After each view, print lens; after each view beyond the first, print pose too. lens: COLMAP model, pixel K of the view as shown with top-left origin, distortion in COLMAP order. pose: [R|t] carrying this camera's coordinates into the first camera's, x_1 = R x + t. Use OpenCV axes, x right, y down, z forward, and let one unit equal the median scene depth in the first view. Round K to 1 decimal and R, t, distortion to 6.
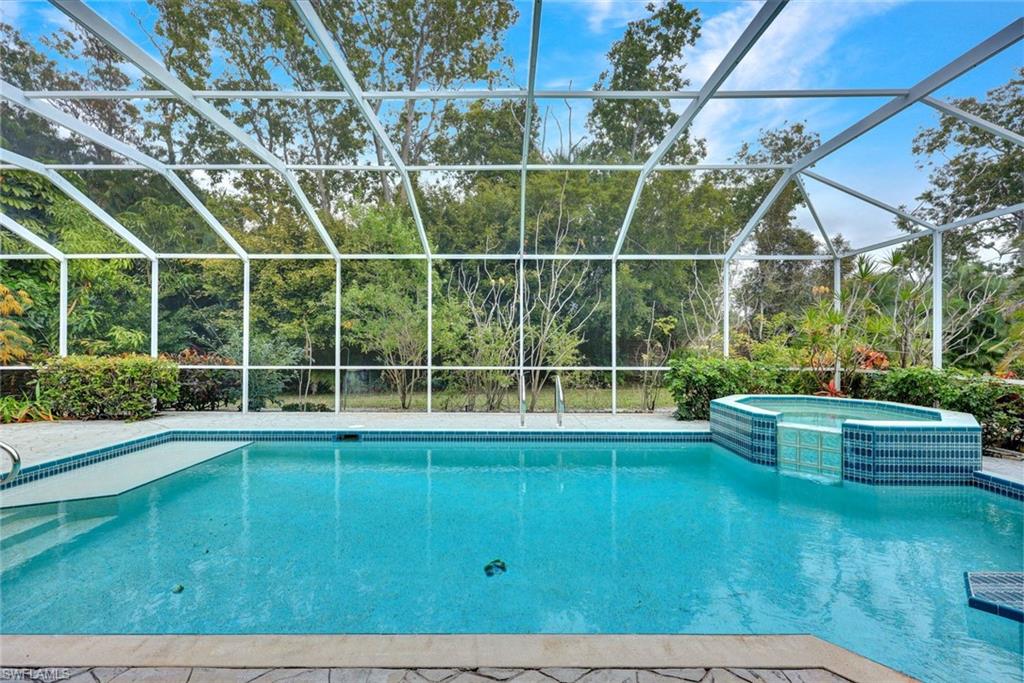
lens RADIAL K [[415.5, 0, 505.9], [0, 415.5, 342.6], [0, 0, 1]] dist [0.000553, -0.000166]
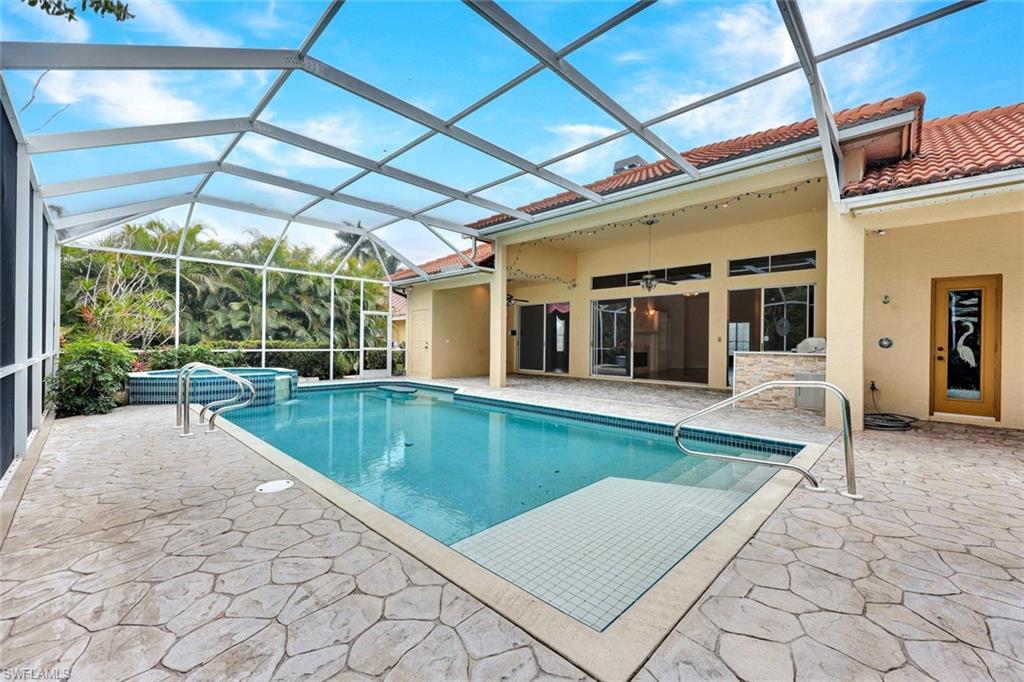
lens RADIAL K [[415.5, 0, 506.5], [0, 415.5, 346.8], [0, 0, 1]] dist [0.000553, -0.000166]
pose [[-0.717539, -0.016809, 0.696316, -0.710752], [-0.020154, 0.999791, 0.003366, 0.027841], [-0.696227, -0.011619, -0.717727, 0.940229]]
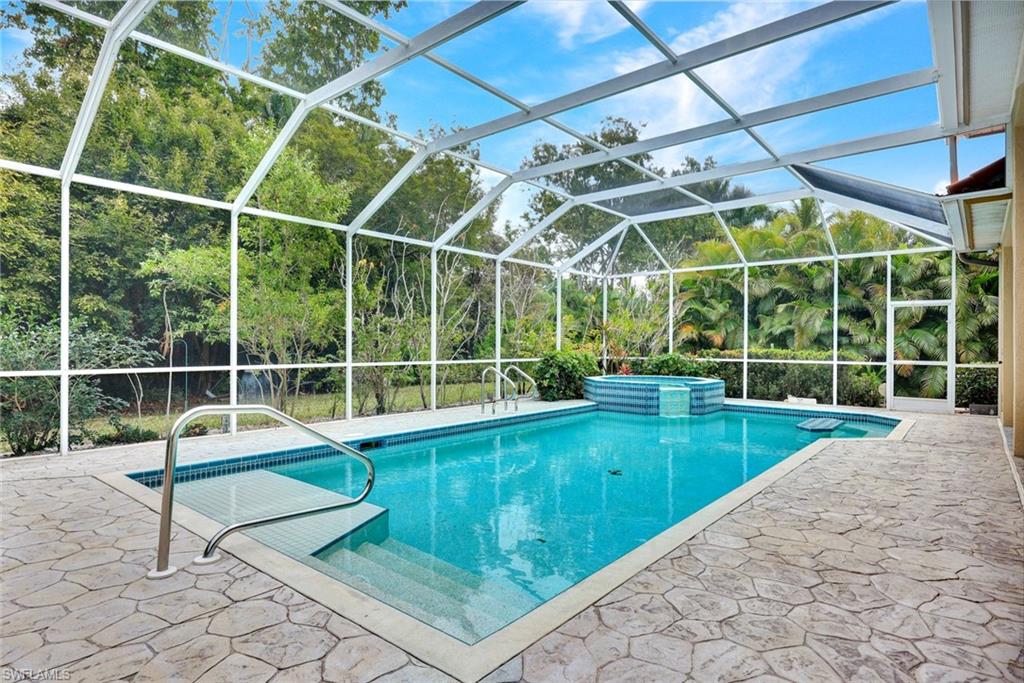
lens RADIAL K [[546.9, 0, 528.6], [0, 546.9, 339.0], [0, 0, 1]] dist [0.005753, -0.001364]
pose [[0.626789, 0.008942, 0.779137, -0.802964], [-0.011780, 0.999929, -0.002000, 0.007773], [-0.779100, -0.007925, 0.626850, 0.041106]]
